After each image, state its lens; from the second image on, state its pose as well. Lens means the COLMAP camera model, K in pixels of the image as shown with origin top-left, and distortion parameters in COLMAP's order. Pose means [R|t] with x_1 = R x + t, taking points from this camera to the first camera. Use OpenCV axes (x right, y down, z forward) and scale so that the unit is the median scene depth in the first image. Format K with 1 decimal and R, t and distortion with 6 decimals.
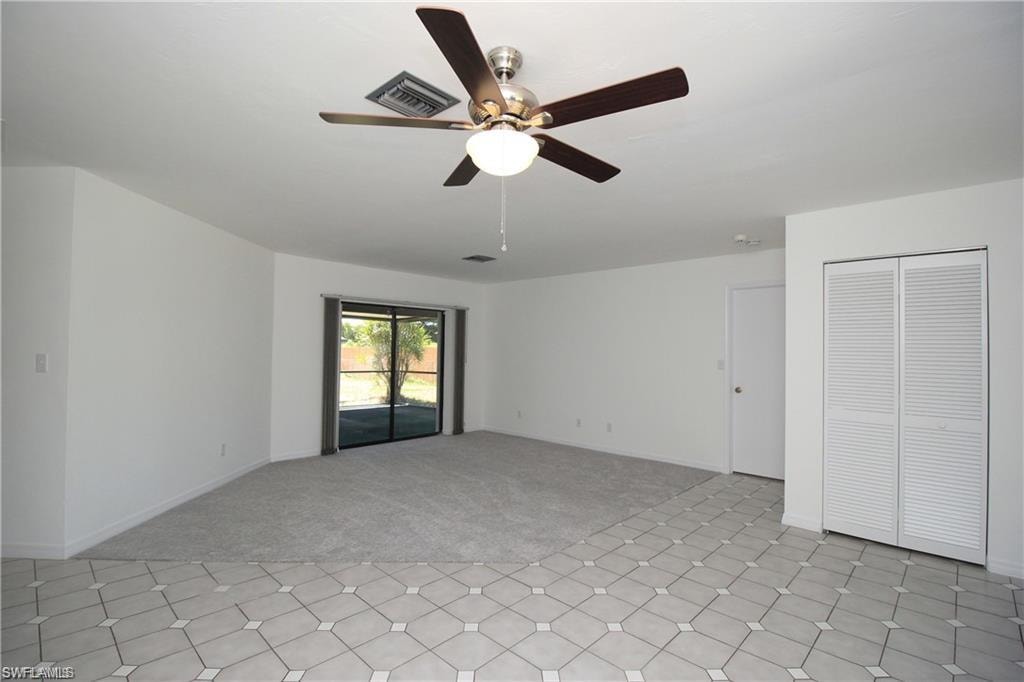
lens RADIAL K [[477.7, 0, 519.3], [0, 477.7, 344.9], [0, 0, 1]] dist [-0.002211, -0.009423]
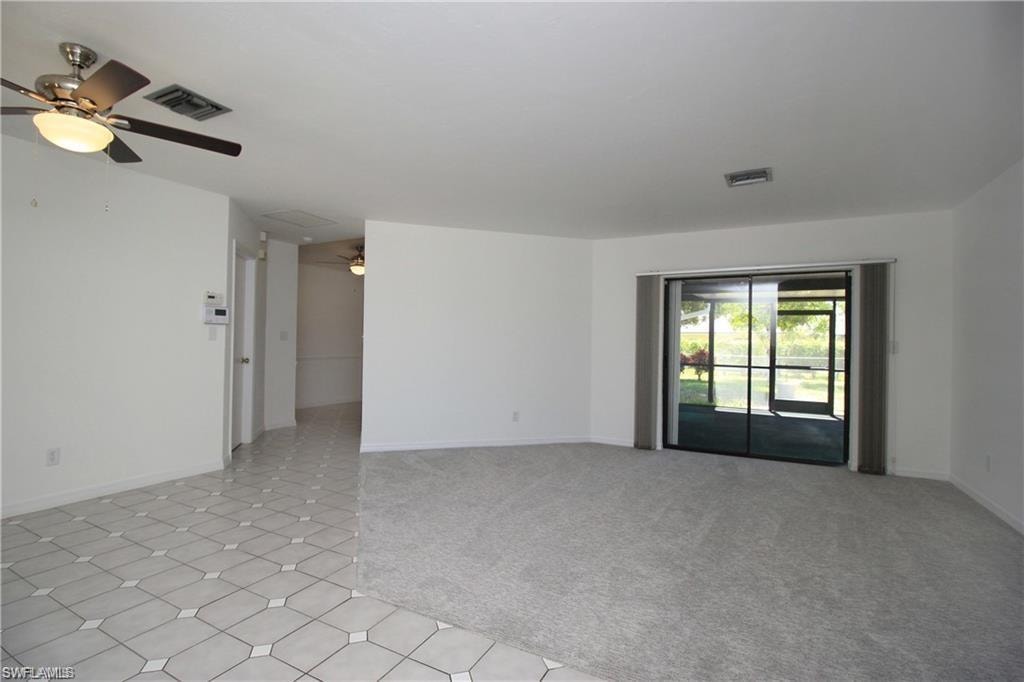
lens RADIAL K [[477.7, 0, 512.9], [0, 477.7, 342.6], [0, 0, 1]] dist [-0.002211, -0.009423]
pose [[0.263145, -0.011072, -0.964693, 0.406808], [0.000134, 0.999935, -0.011440, 0.037479], [0.964756, 0.002881, 0.263130, 0.515395]]
